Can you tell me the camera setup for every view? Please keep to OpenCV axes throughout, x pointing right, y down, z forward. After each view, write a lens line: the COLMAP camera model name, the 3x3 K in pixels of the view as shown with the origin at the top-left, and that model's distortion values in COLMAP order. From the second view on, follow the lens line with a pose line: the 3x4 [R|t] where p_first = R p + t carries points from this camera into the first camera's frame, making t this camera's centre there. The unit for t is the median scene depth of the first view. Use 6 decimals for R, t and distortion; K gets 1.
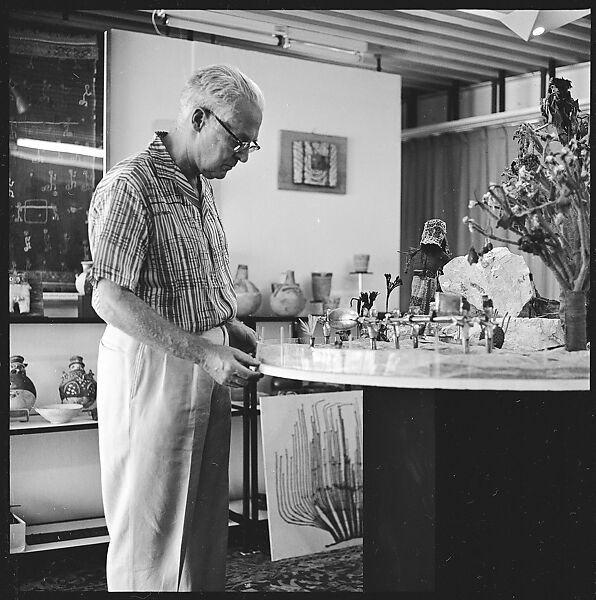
lens RADIAL K [[827.1, 0, 299.5], [0, 827.1, 297.8], [0, 0, 1]] dist [-0.013263, -0.037942]
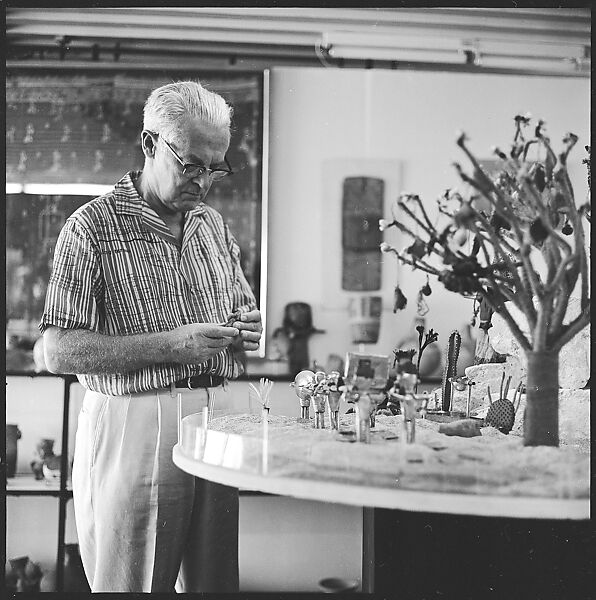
lens RADIAL K [[854.3, 0, 296.3], [0, 854.3, 299.2], [0, 0, 1]] dist [0.004028, -0.174389]
pose [[0.903300, -0.015013, -0.428747, 0.250536], [-0.012409, 0.998055, -0.061091, -0.003298], [0.428830, 0.060503, 0.901357, 0.179801]]
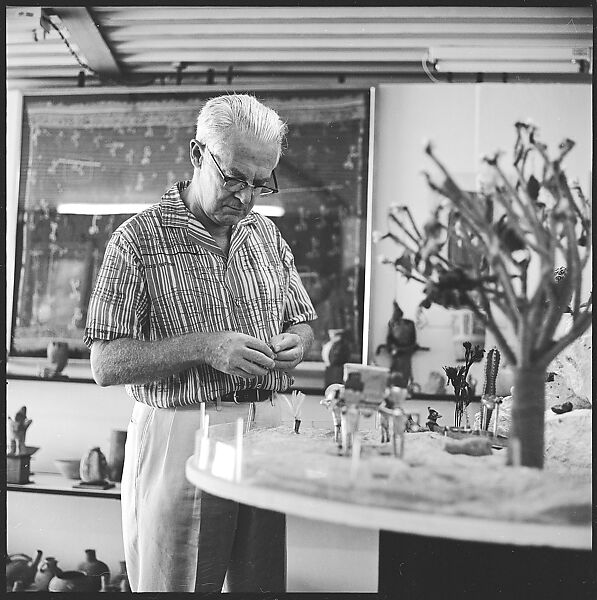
lens RADIAL K [[849.9, 0, 296.8], [0, 849.9, 301.3], [0, 0, 1]] dist [-0.006018, -0.111614]
pose [[0.806614, -0.015995, -0.590862, 0.318476], [-0.035451, 0.996525, -0.075372, -0.002117], [0.590015, 0.081743, 0.803244, 0.220147]]
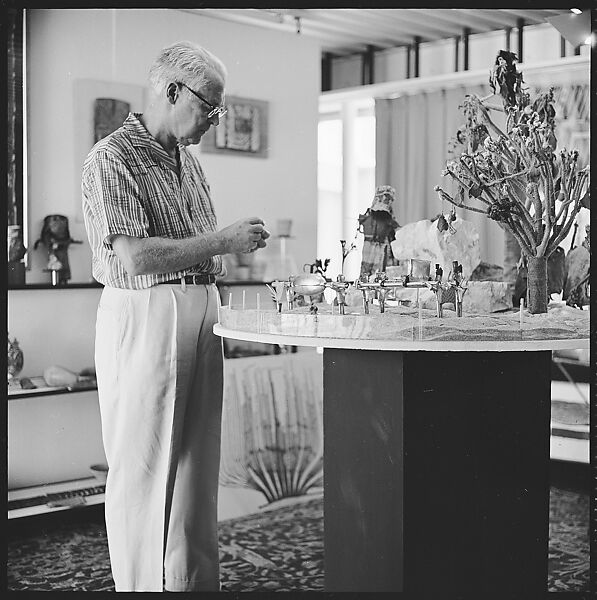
lens RADIAL K [[833.0, 0, 298.9], [0, 833.0, 300.4], [0, 0, 1]] dist [-0.007919, -0.038556]
pose [[0.990642, -0.010847, 0.136054, -0.064633], [0.004405, 0.998858, 0.047564, -0.002519], [-0.136414, -0.046520, 0.989559, -0.010133]]
